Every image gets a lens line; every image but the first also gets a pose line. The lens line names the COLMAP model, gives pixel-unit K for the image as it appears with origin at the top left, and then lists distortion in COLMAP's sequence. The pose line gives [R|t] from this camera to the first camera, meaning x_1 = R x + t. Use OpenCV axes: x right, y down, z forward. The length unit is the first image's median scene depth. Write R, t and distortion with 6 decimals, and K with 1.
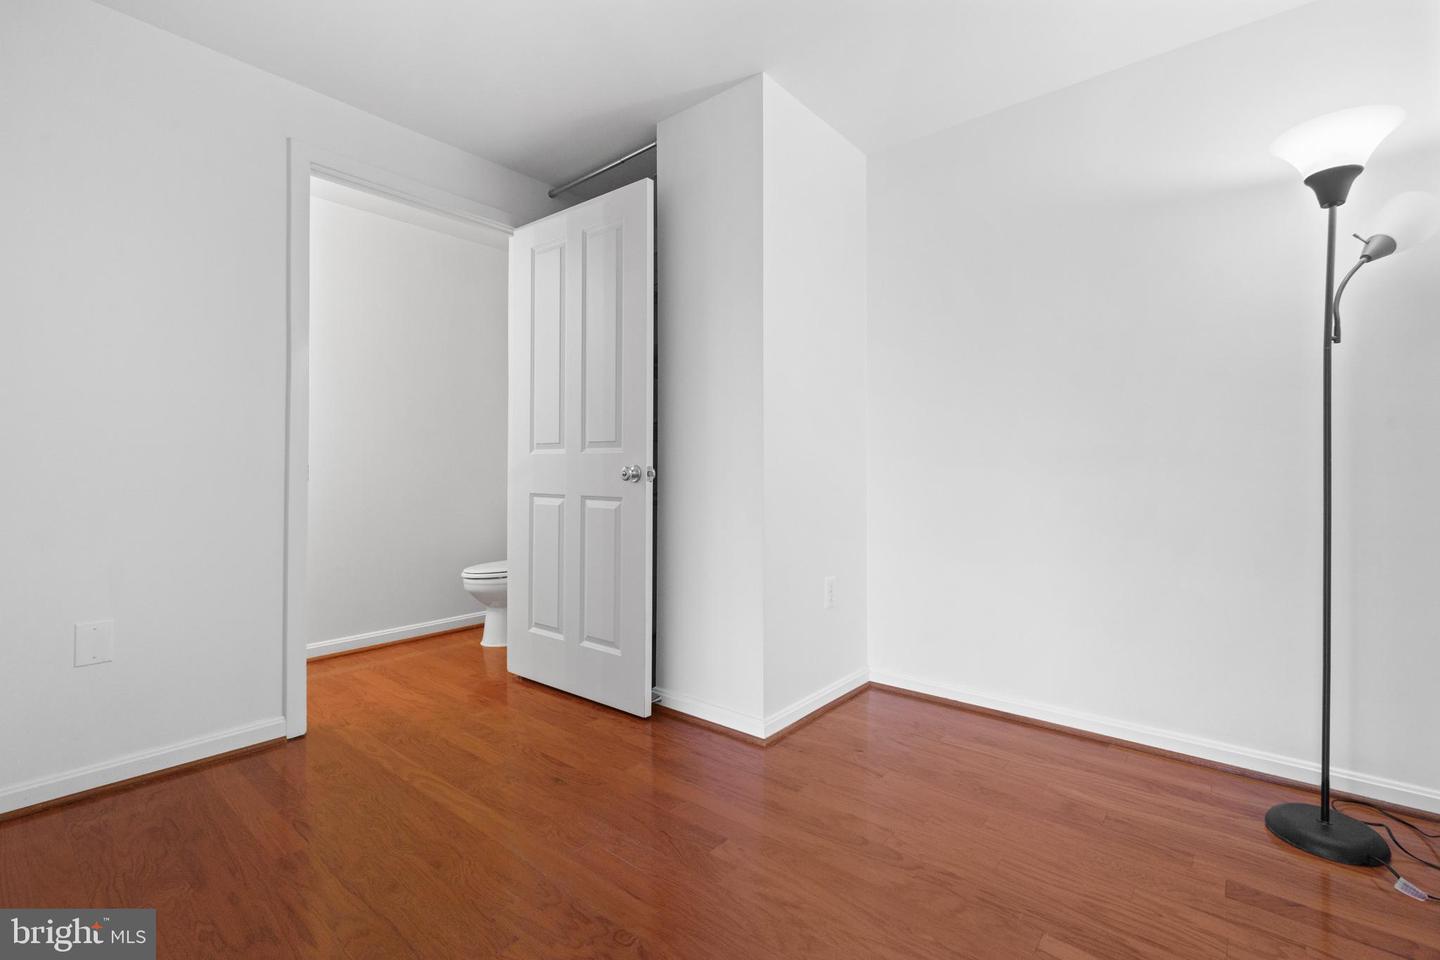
lens RADIAL K [[605.3, 0, 701.3], [0, 605.3, 480.7], [0, 0, 1]] dist [0.002227, 0.000197]
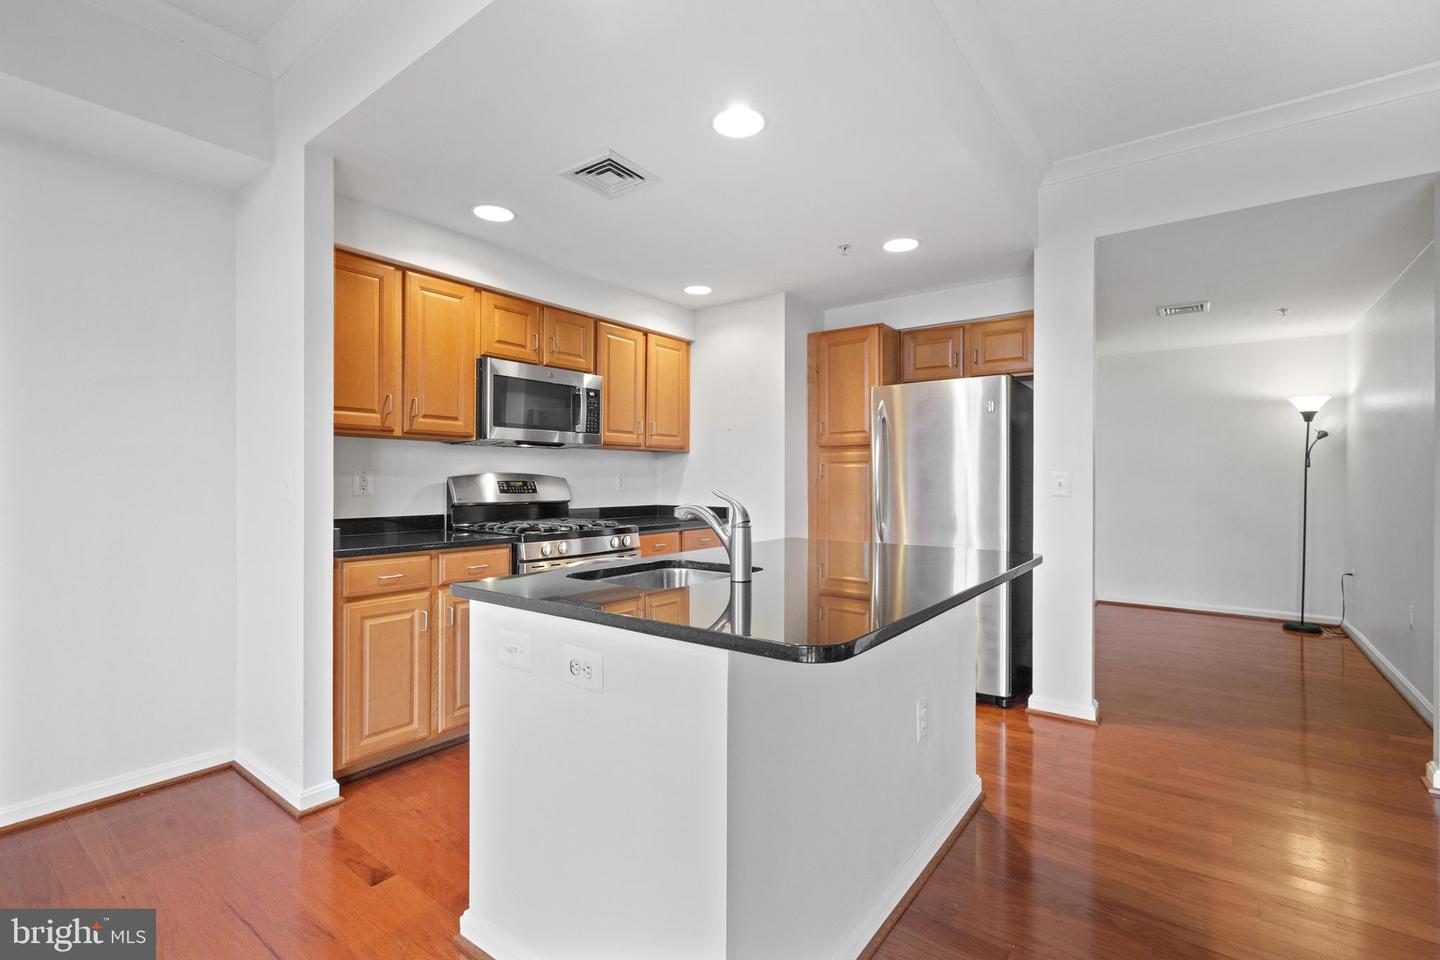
lens RADIAL K [[645.7, 0, 720.9], [0, 645.7, 483.0], [0, 0, 1]] dist [0.002724, 0.000154]
pose [[0.997256, 0.002195, 0.074001, -2.117005], [-0.003304, 0.999884, 0.014872, -0.181704], [-0.073960, -0.015076, 0.997147, -2.003583]]
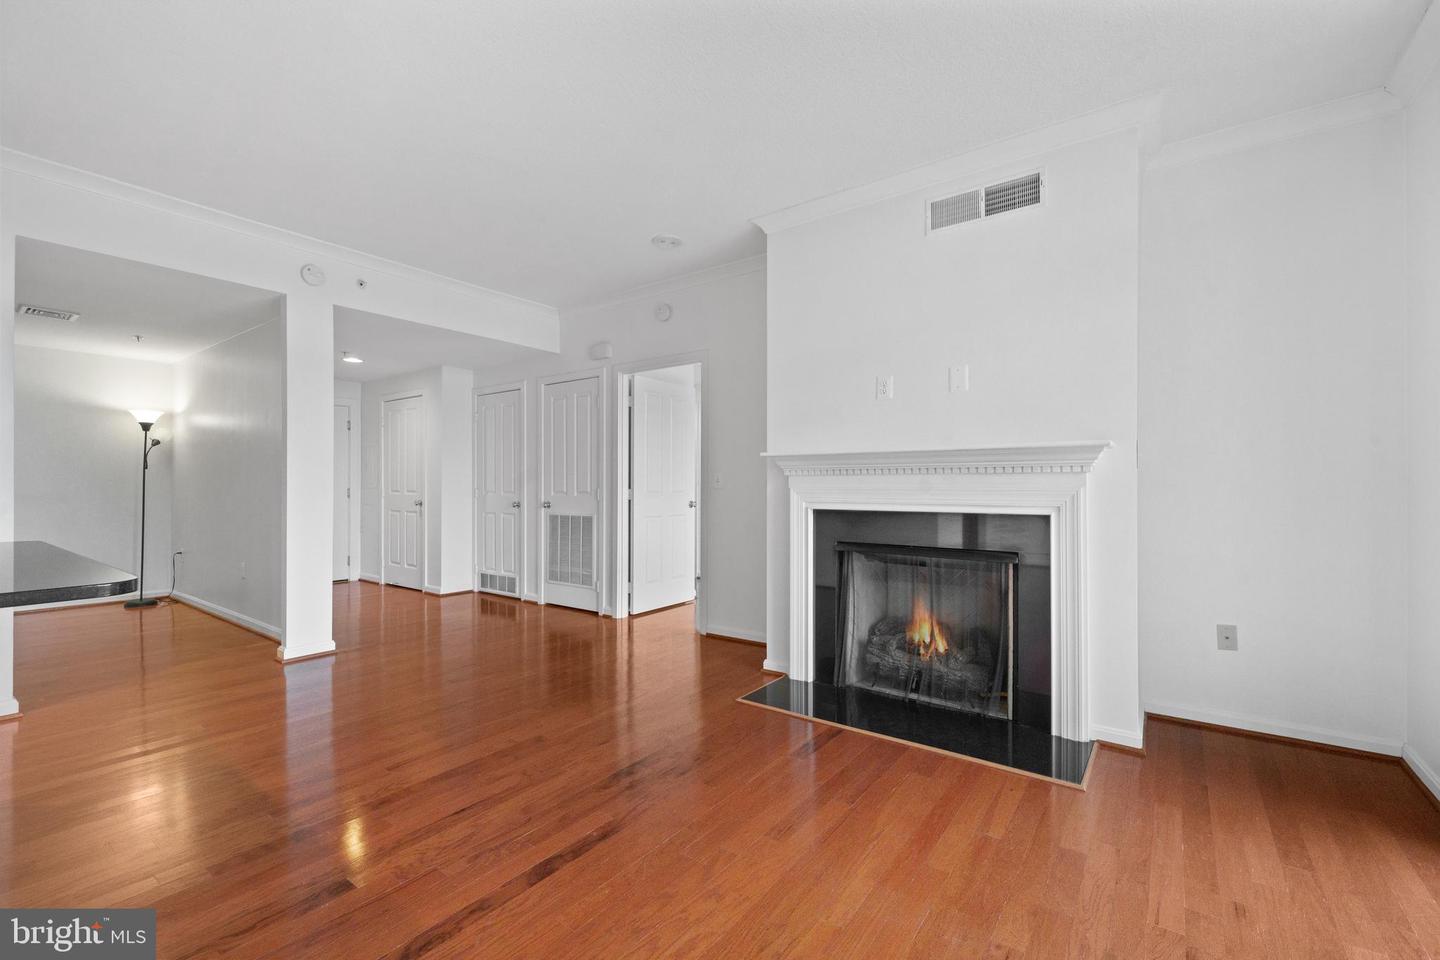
lens RADIAL K [[605.3, 0, 701.3], [0, 605.3, 480.7], [0, 0, 1]] dist [0.002227, 0.000197]
pose [[-0.066351, 0.002697, 0.997793, -2.810655], [-0.006570, 0.999973, -0.003140, -0.162152], [-0.997775, -0.006764, -0.066331, -2.087579]]
